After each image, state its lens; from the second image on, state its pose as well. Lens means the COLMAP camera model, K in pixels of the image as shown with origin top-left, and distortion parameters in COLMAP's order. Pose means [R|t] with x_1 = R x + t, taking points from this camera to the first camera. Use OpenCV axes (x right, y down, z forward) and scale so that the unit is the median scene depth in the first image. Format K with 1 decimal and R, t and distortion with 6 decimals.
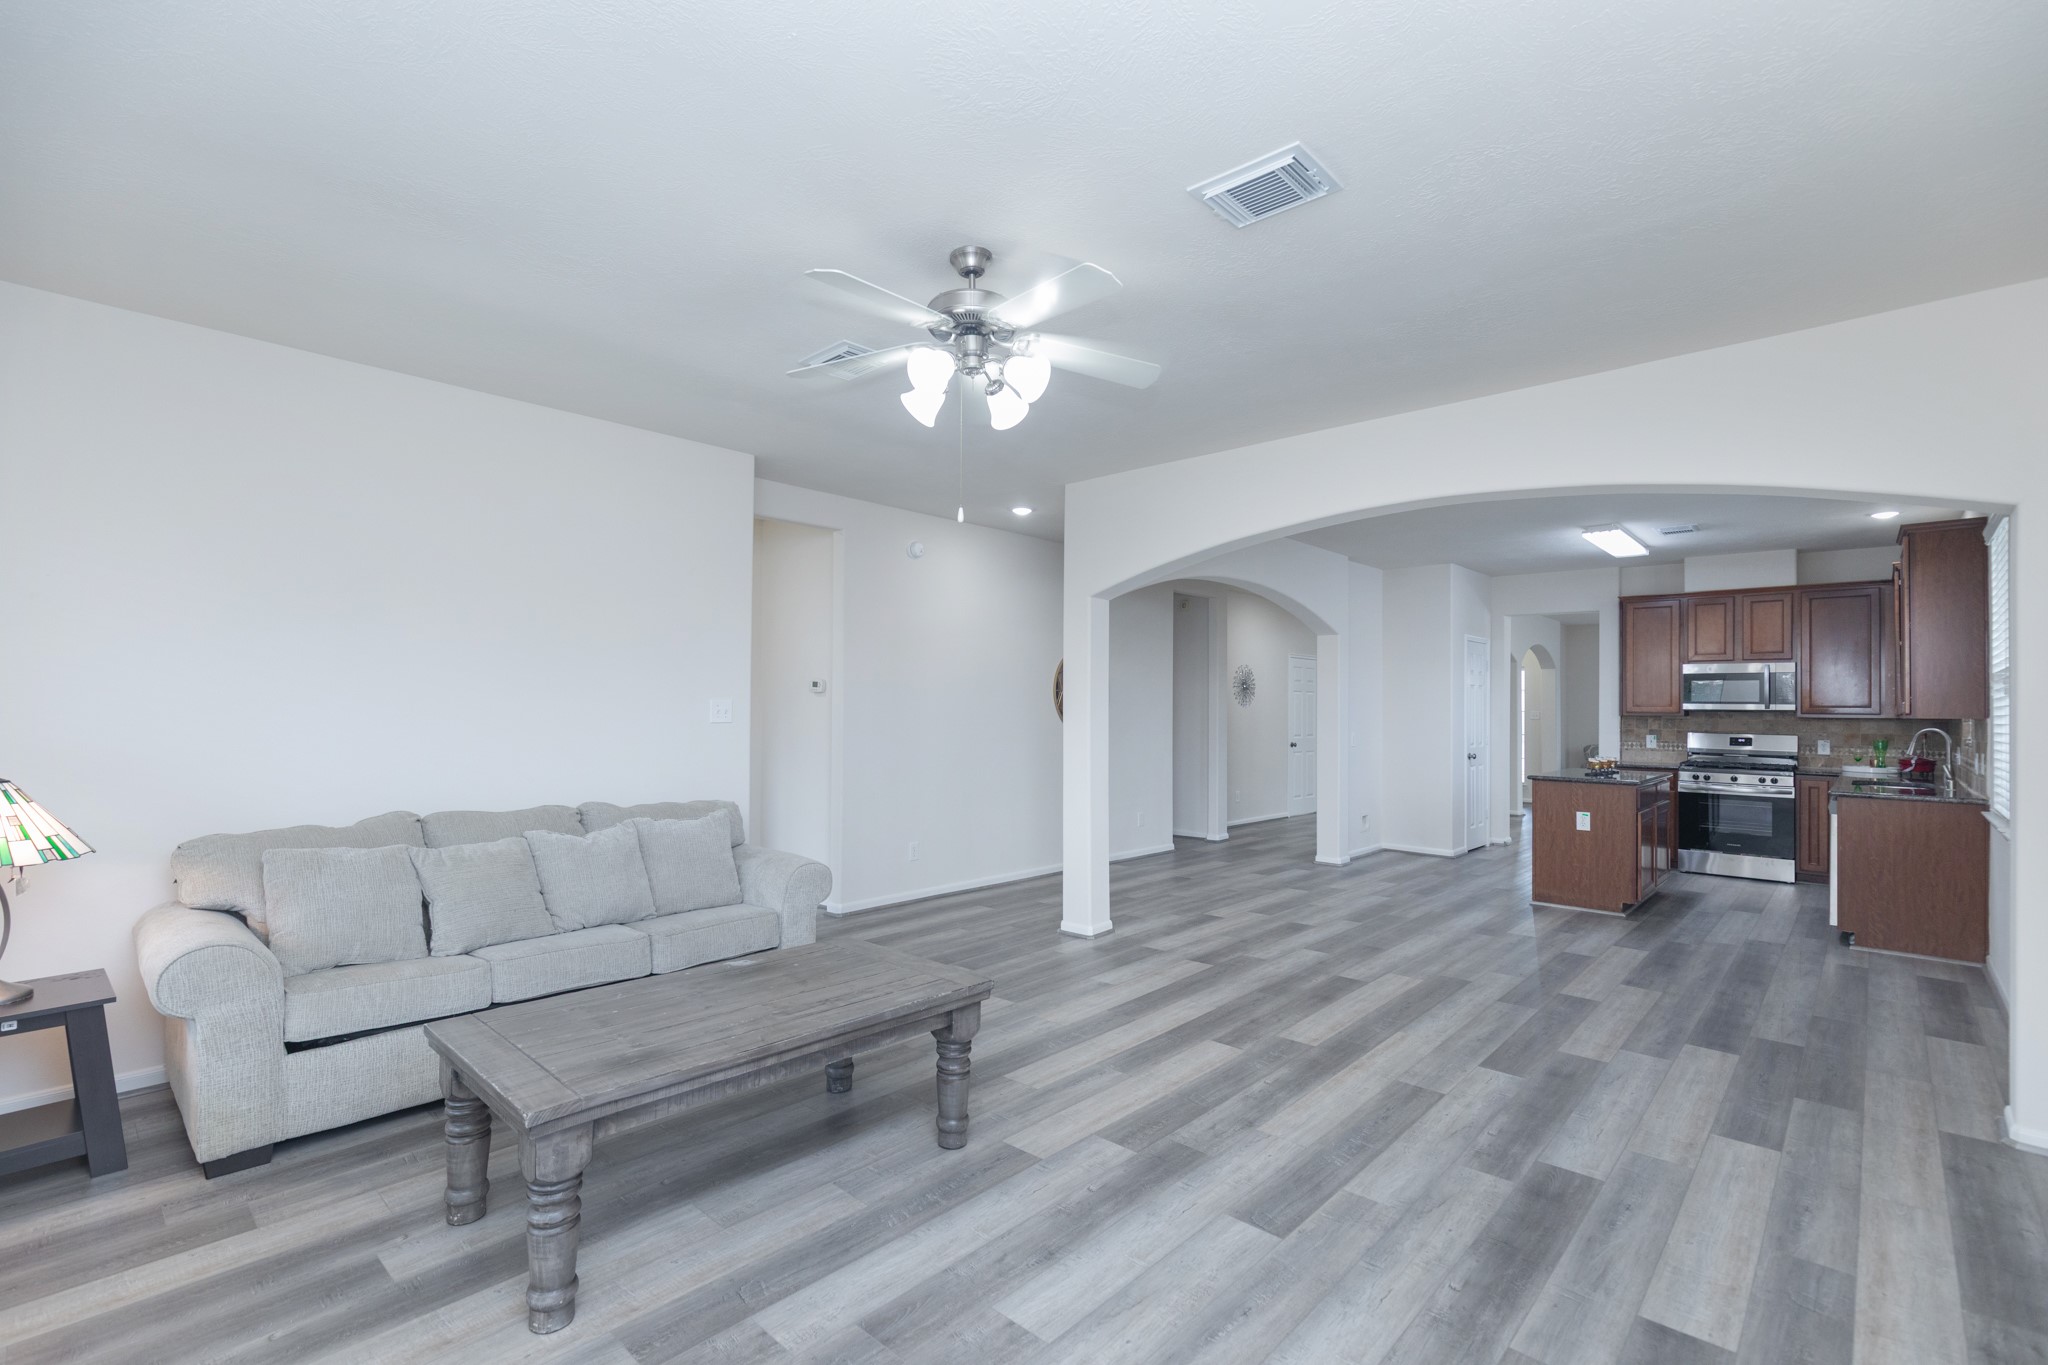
lens RADIAL K [[925.0, 0, 1020.9], [0, 925.0, 693.3], [0, 0, 1]] dist [0.009308, 0.000517]
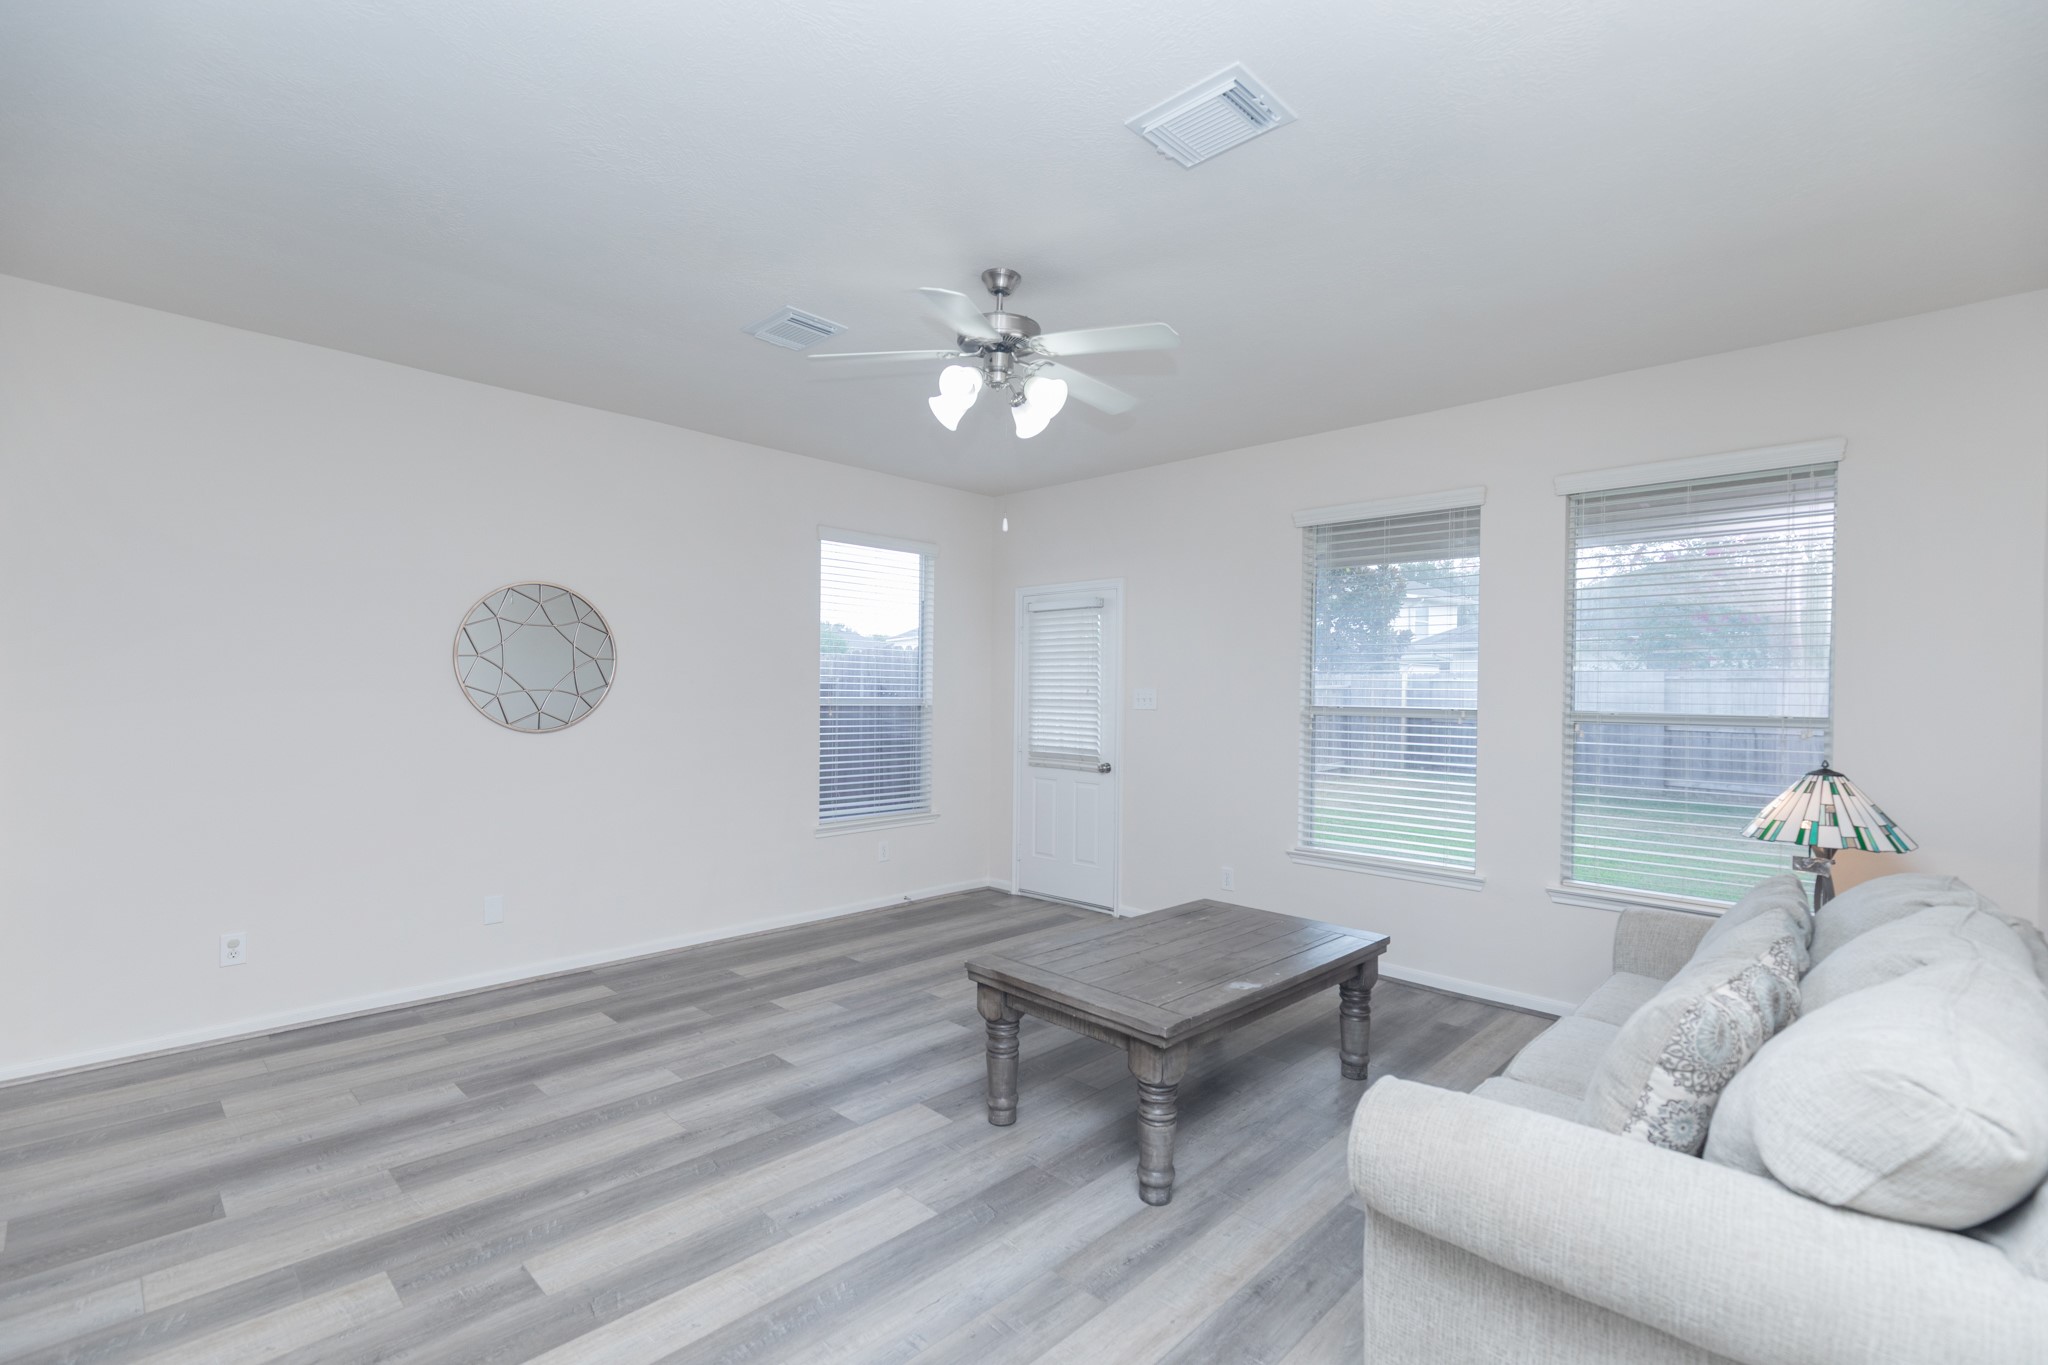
lens RADIAL K [[925.0, 0, 1006.9], [0, 925.0, 692.6], [0, 0, 1]] dist [0.009308, 0.000517]
pose [[-0.999278, -0.015374, 0.034739, -0.064873], [-0.015818, 0.999797, -0.012518, 0.016997], [-0.034539, -0.013058, -0.999318, 1.230490]]
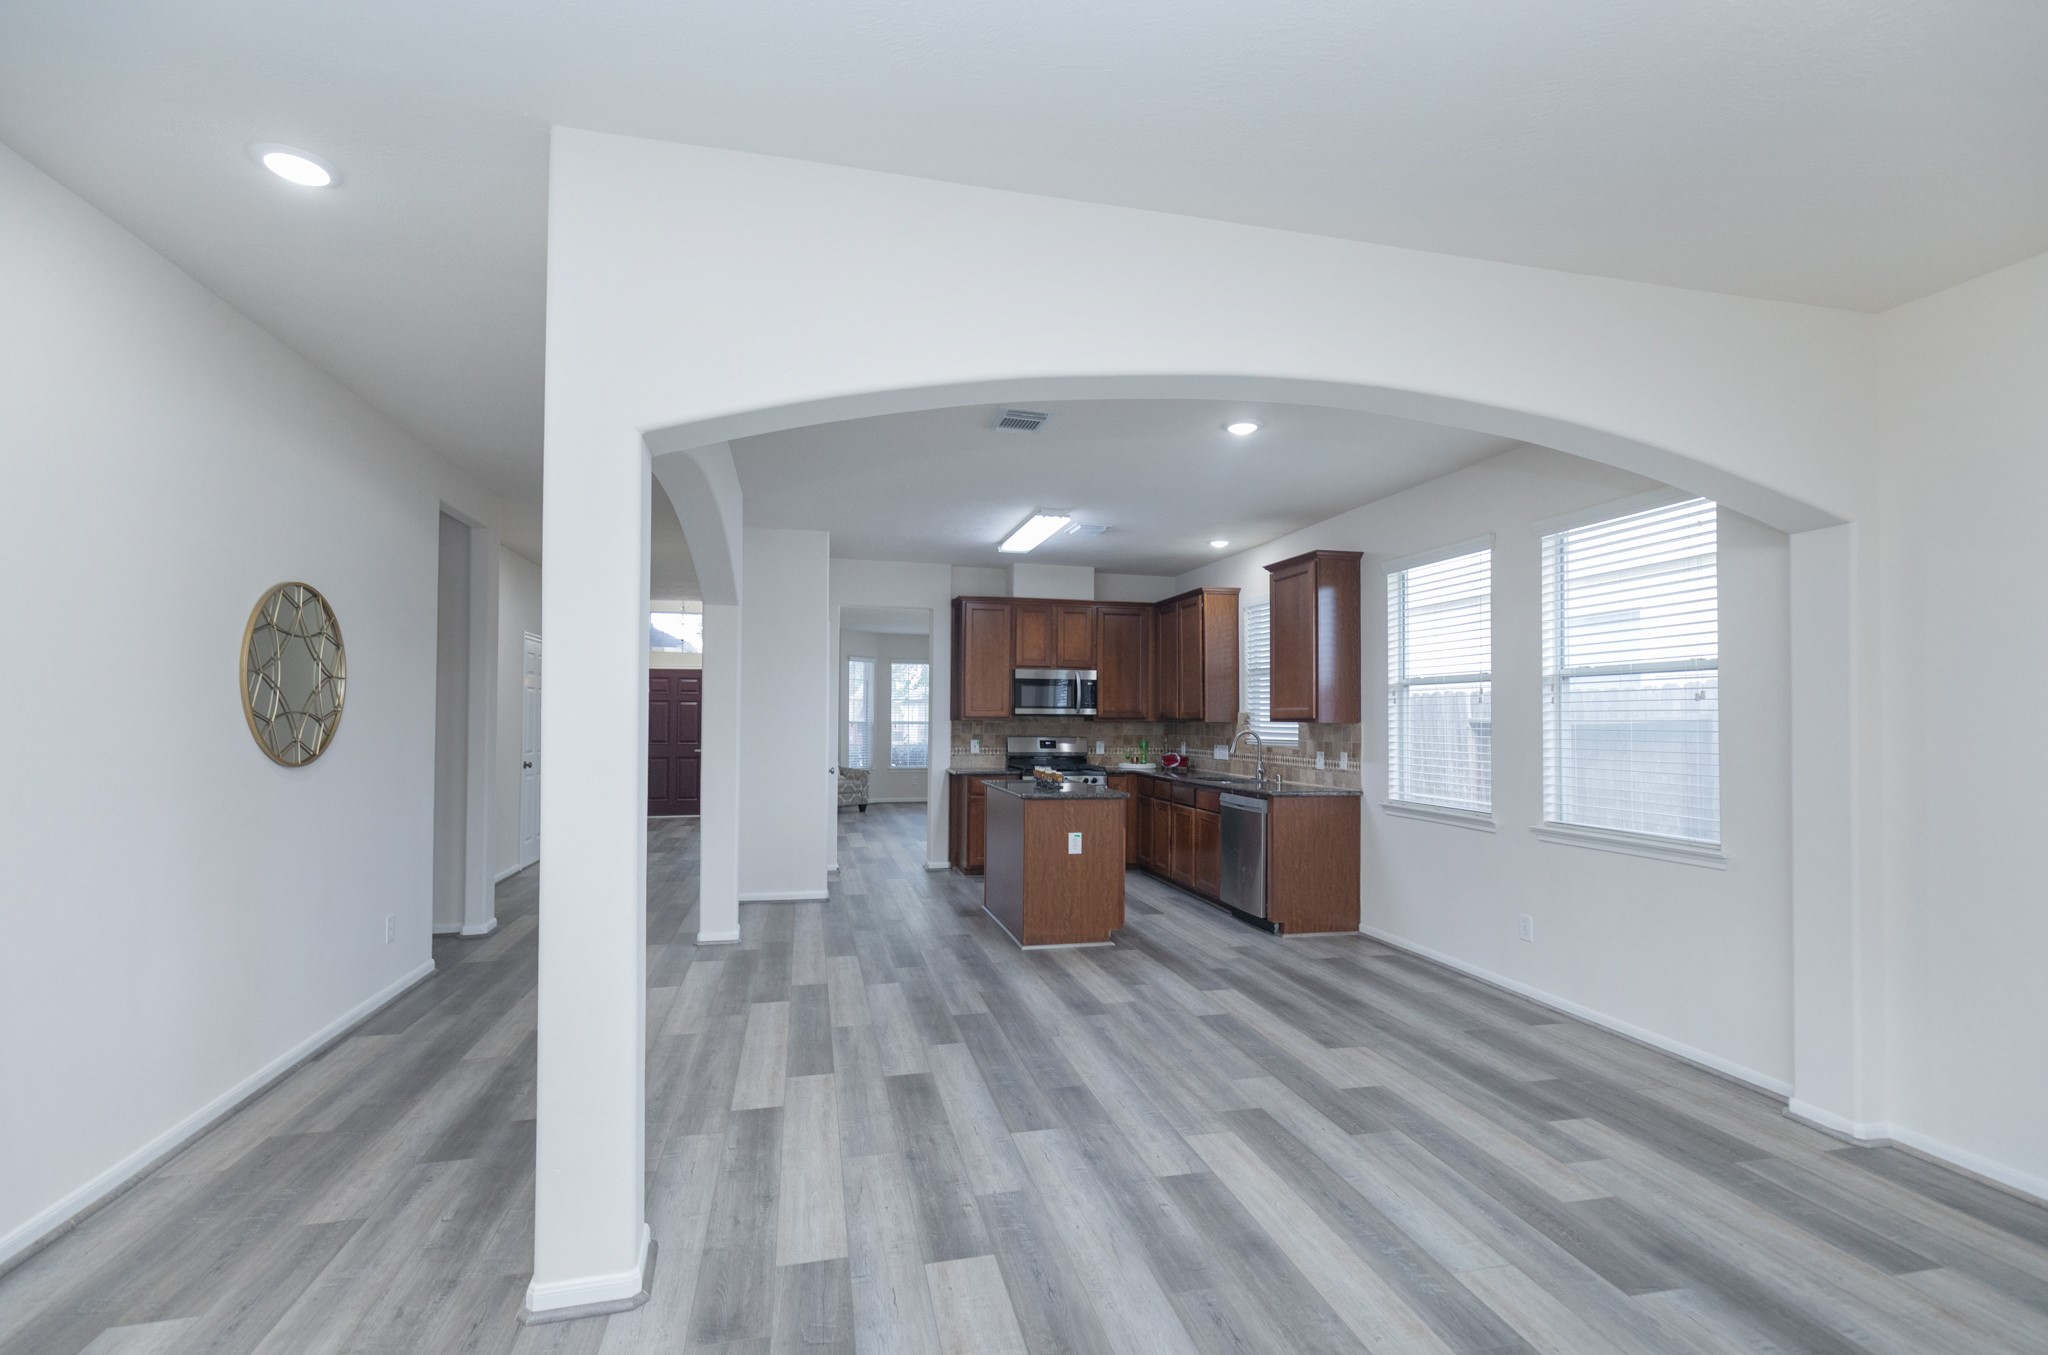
lens RADIAL K [[925.0, 0, 1018.8], [0, 925.0, 692.9], [0, 0, 1]] dist [0.009308, 0.000517]
pose [[0.558122, 0.017410, 0.829576, -0.189514], [-0.014706, 0.999830, -0.011089, 0.009505], [-0.829629, -0.006011, 0.558283, 0.736653]]
